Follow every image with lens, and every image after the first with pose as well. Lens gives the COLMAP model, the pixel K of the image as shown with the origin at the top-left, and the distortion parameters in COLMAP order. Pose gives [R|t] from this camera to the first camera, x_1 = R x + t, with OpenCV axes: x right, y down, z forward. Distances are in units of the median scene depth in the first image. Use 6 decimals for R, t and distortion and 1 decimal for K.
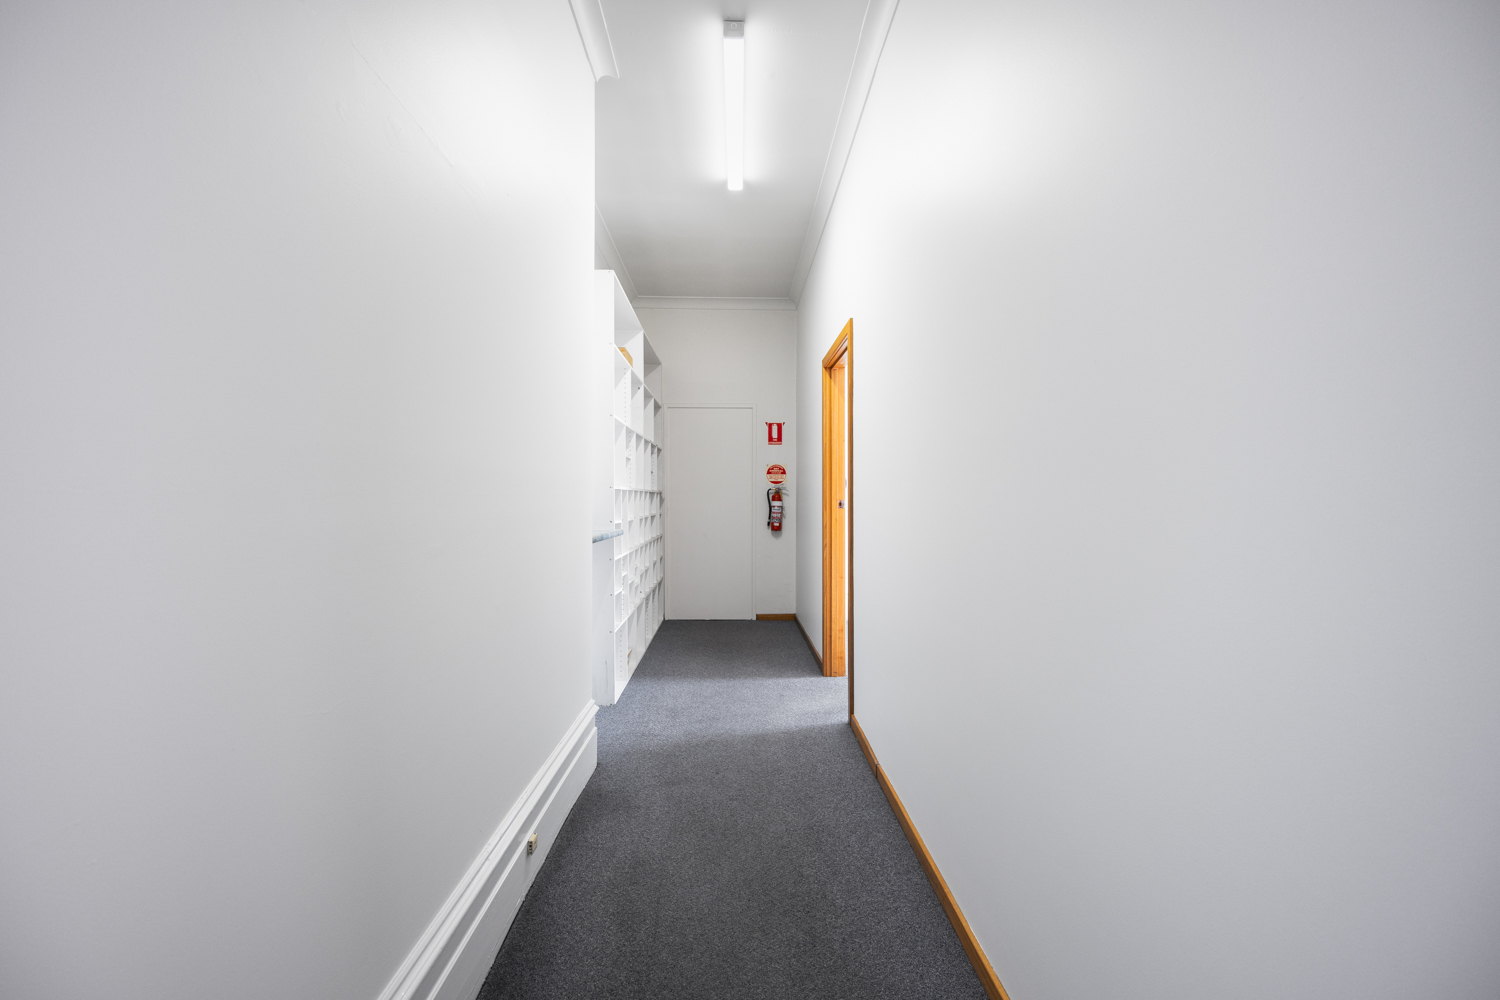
lens RADIAL K [[605.7, 0, 745.1], [0, 605.7, 496.7], [0, 0, 1]] dist [-0.000316, -0.000057]
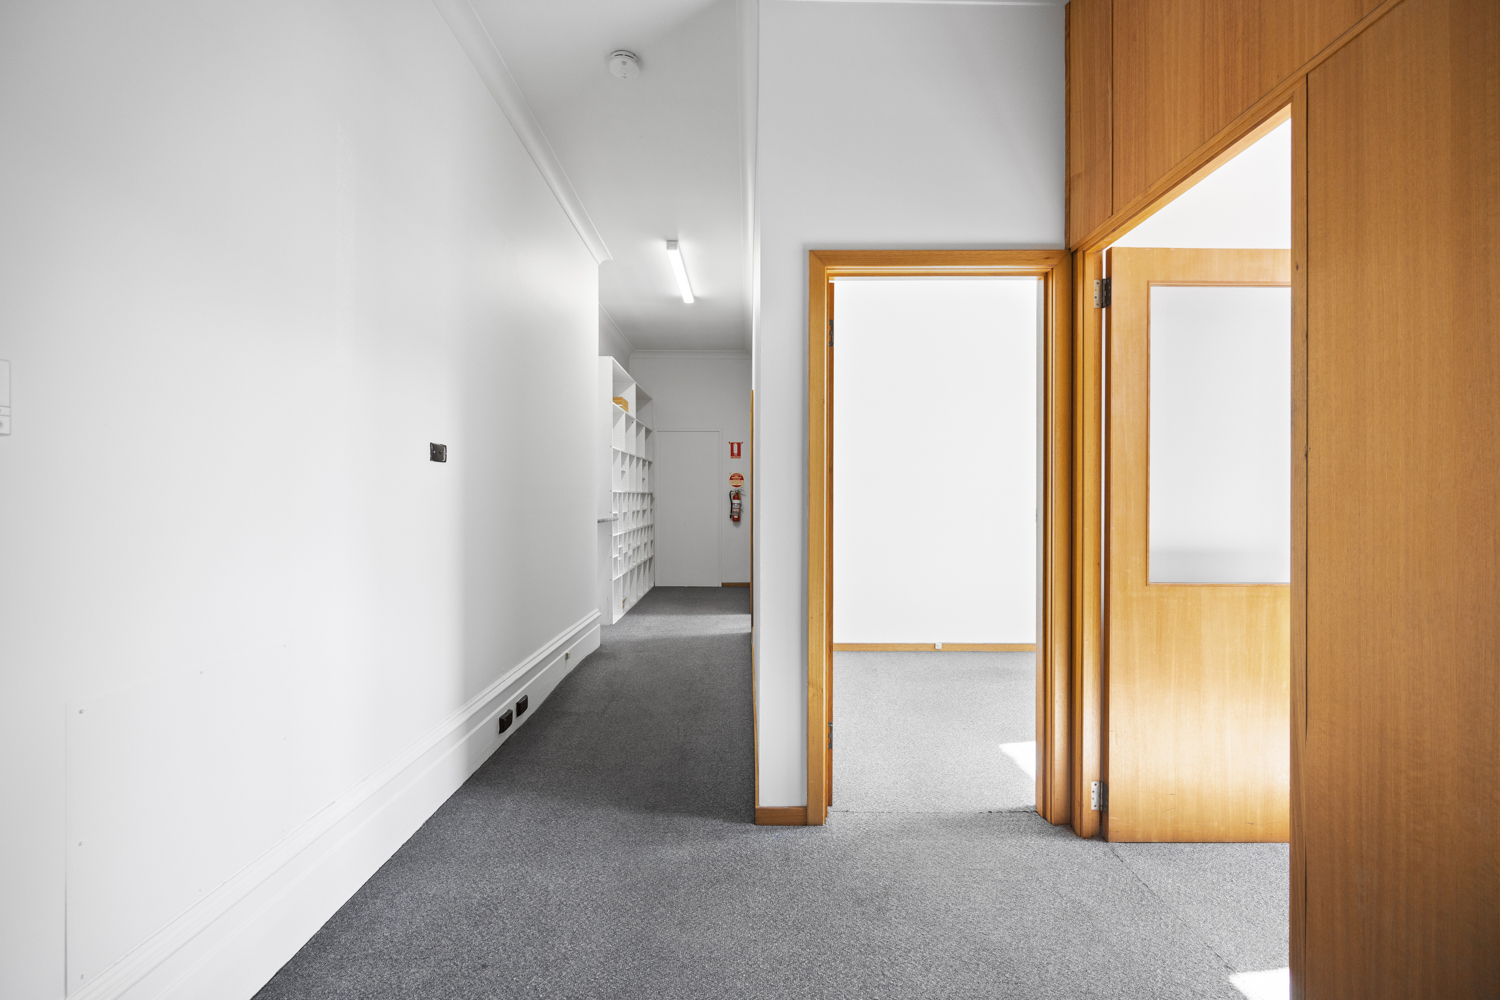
lens RADIAL K [[605.7, 0, 745.1], [0, 605.7, 496.7], [0, 0, 1]] dist [-0.000316, -0.000057]
pose [[0.999647, -0.002081, -0.026504, 0.127368], [0.002100, 0.999998, 0.000718, -0.000864], [0.026503, -0.000773, 0.999648, -0.428277]]
